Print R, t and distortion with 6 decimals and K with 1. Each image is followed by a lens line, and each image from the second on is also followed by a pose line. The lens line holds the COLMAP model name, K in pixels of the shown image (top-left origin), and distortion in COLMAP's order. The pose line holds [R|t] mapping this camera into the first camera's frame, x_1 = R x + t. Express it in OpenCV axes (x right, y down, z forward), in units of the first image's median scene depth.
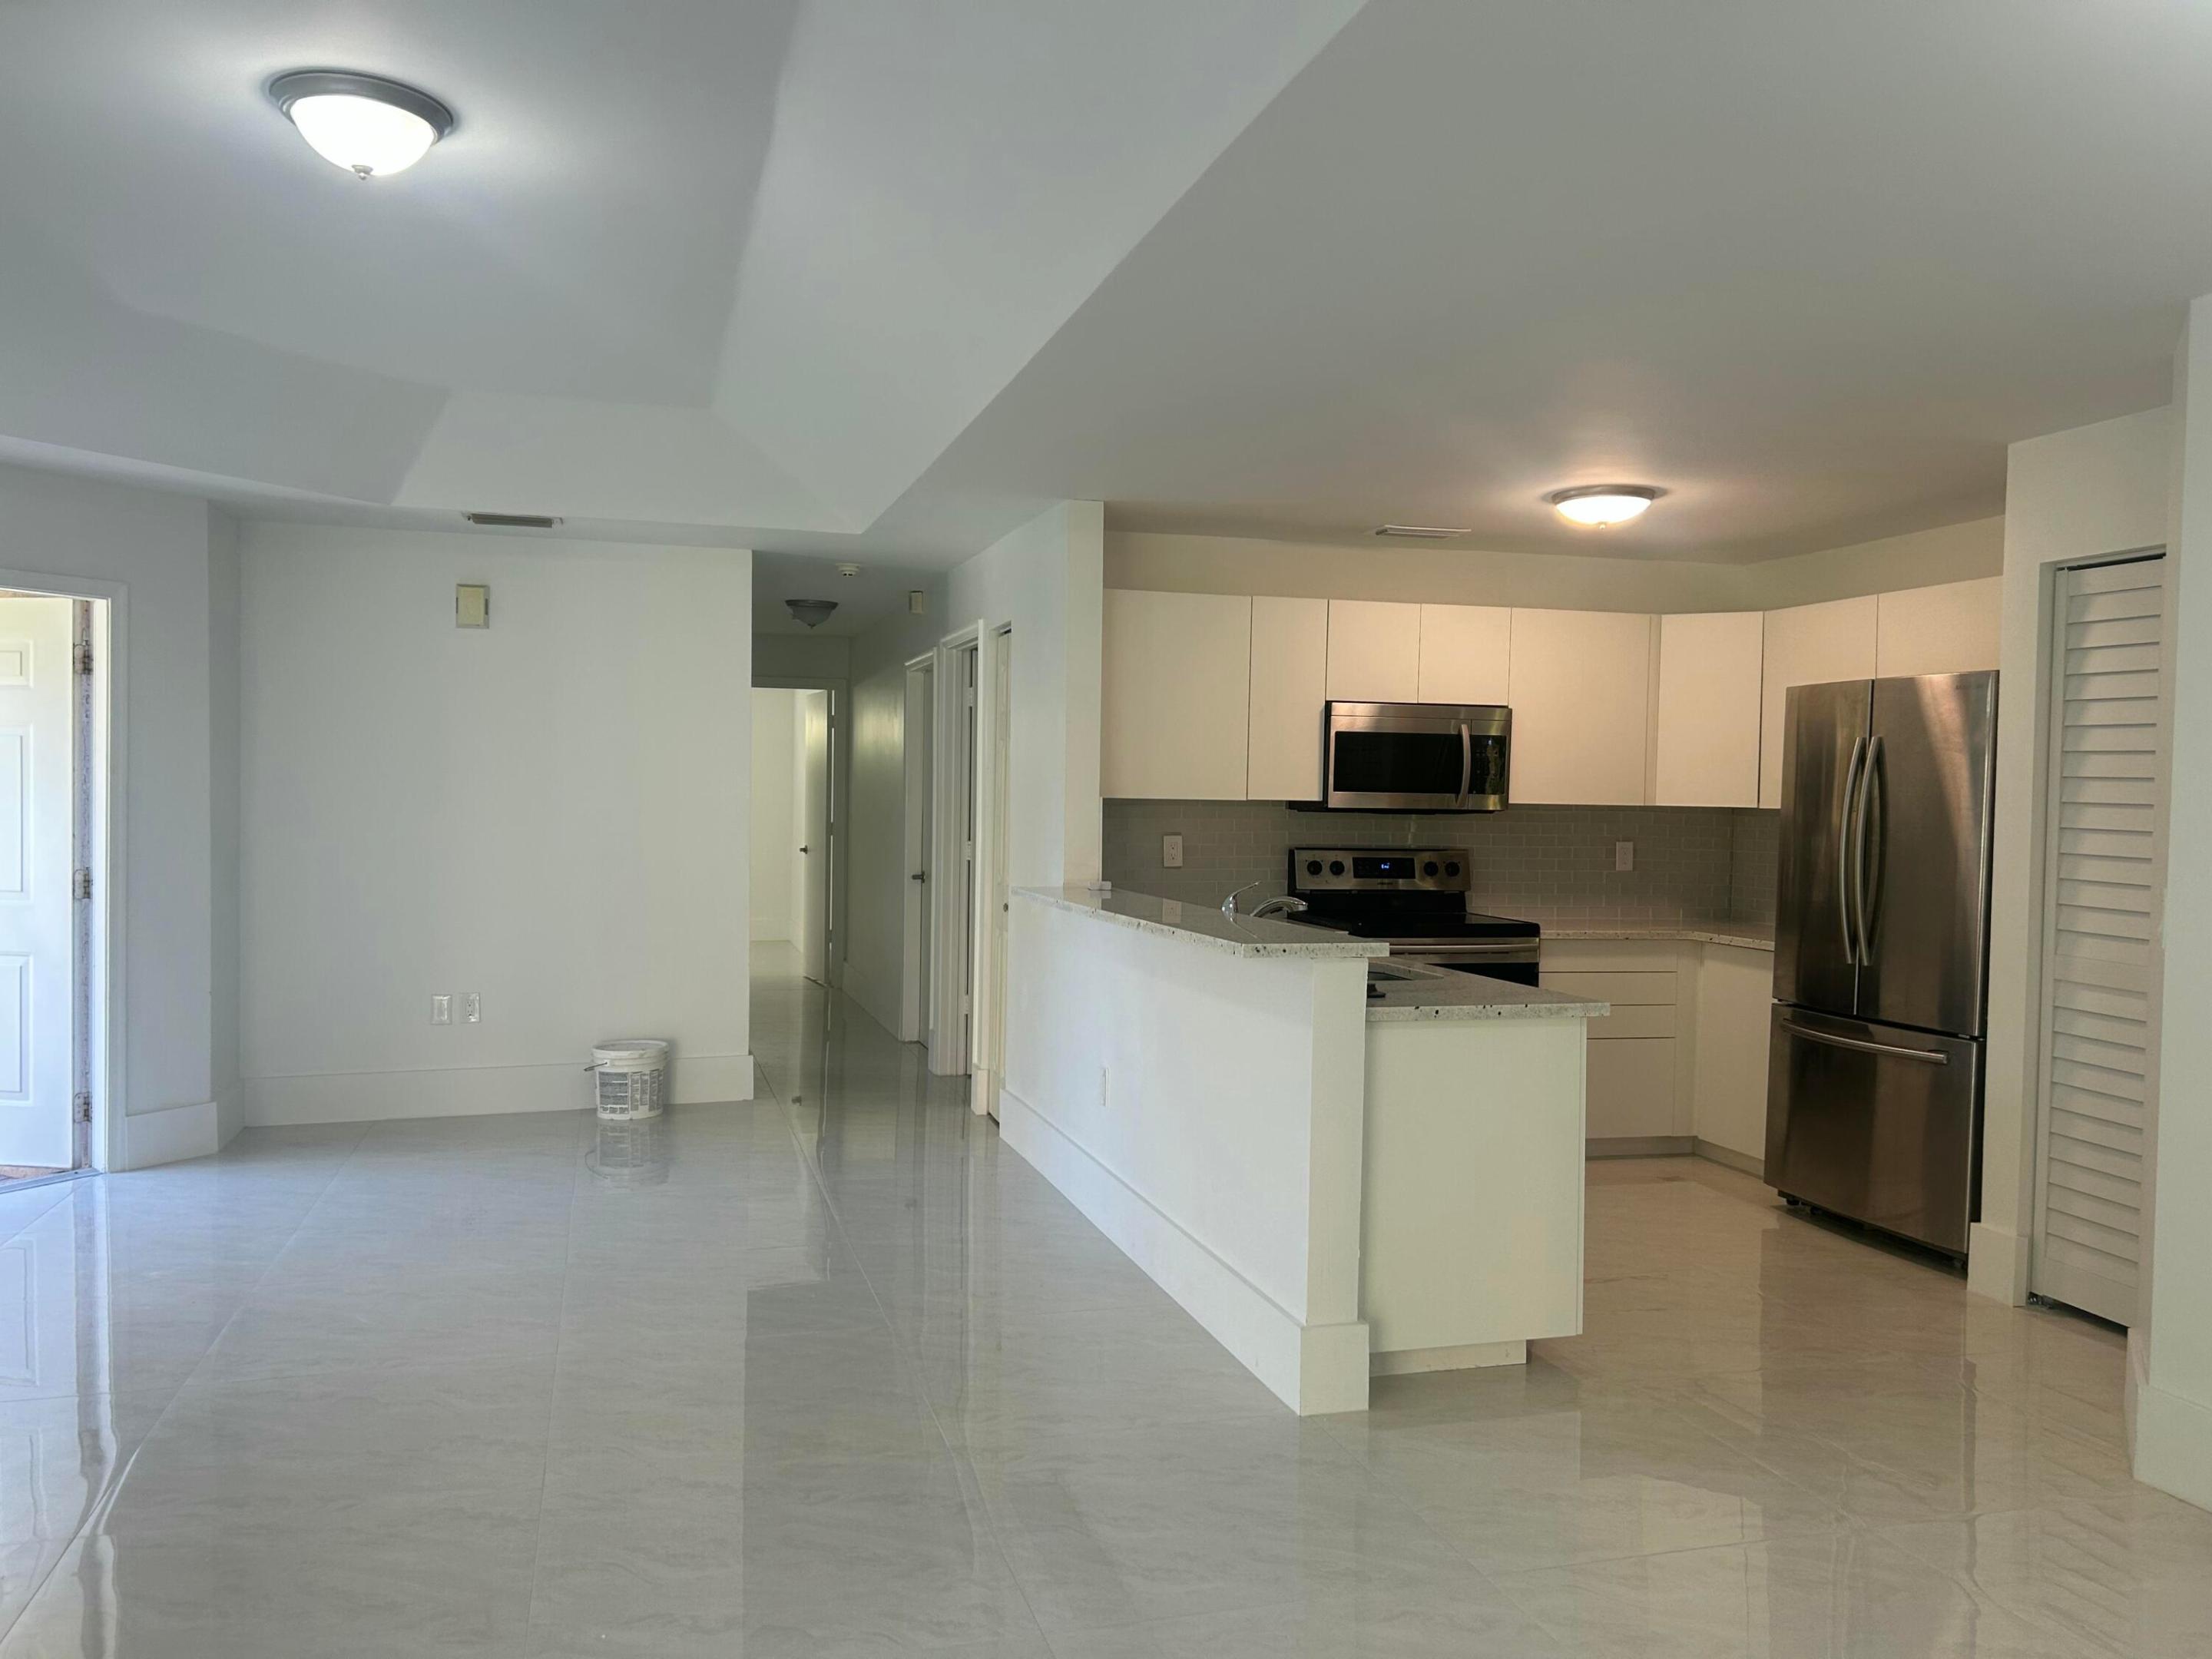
lens RADIAL K [[1681.1, 0, 1106.0], [0, 1681.1, 829.5], [0, 0, 1]] dist [0.021340, 0.001994]
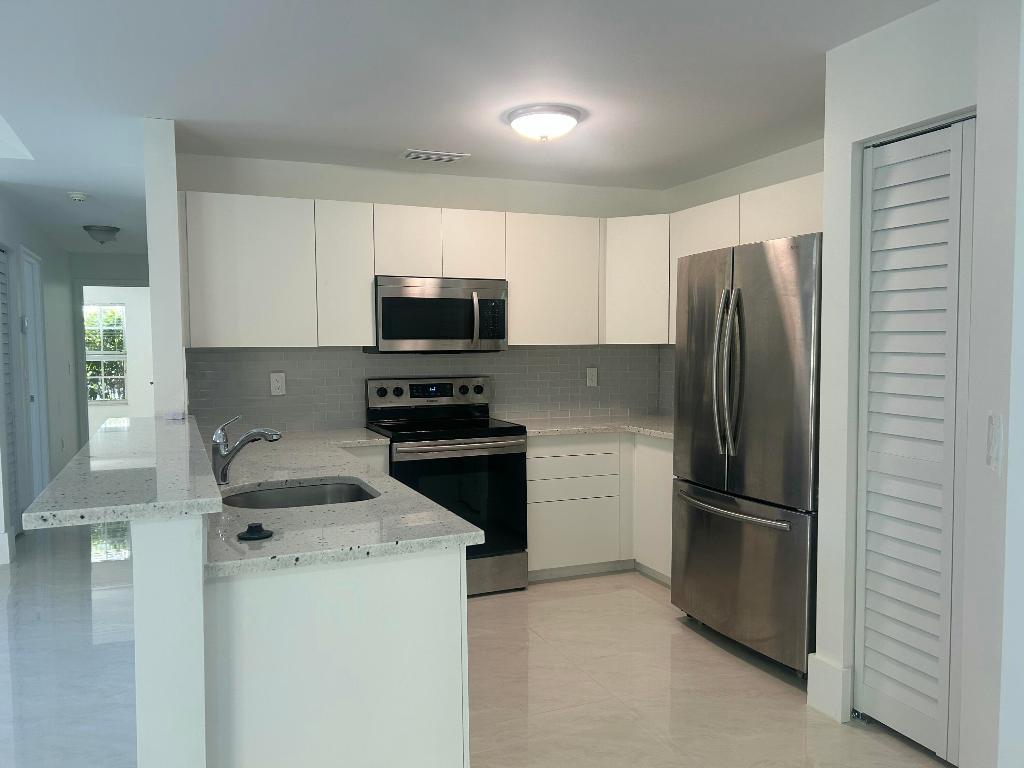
lens RADIAL K [[773.6, 0, 519.0], [0, 773.6, 386.2], [0, 0, 1]] dist [0.068727, -0.073322]
pose [[0.991413, -0.033062, 0.126523, 0.183726], [0.028982, 0.999003, 0.033960, -0.002278], [-0.127519, -0.030002, 0.991382, 0.364533]]
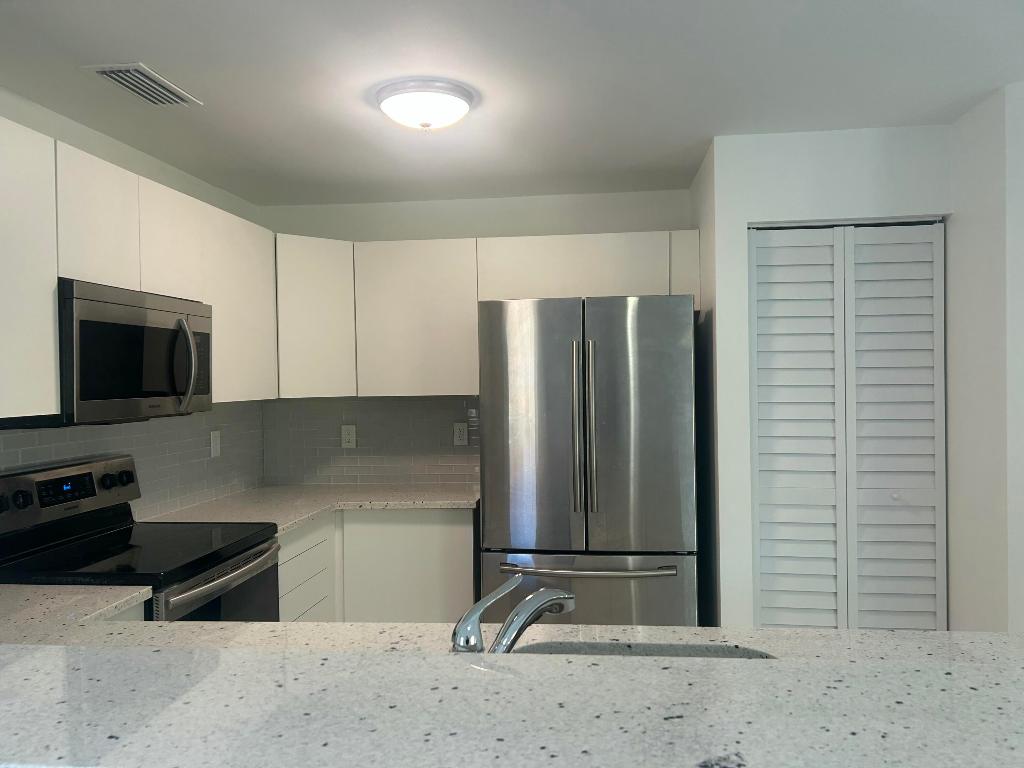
lens RADIAL K [[773.6, 0, 519.0], [0, 773.6, 386.2], [0, 0, 1]] dist [0.068727, -0.073322]
pose [[0.377262, -0.033641, 0.925495, -0.124279], [0.041452, 0.998952, 0.019414, -0.030300], [-0.925178, 0.031039, 0.378261, 0.762209]]
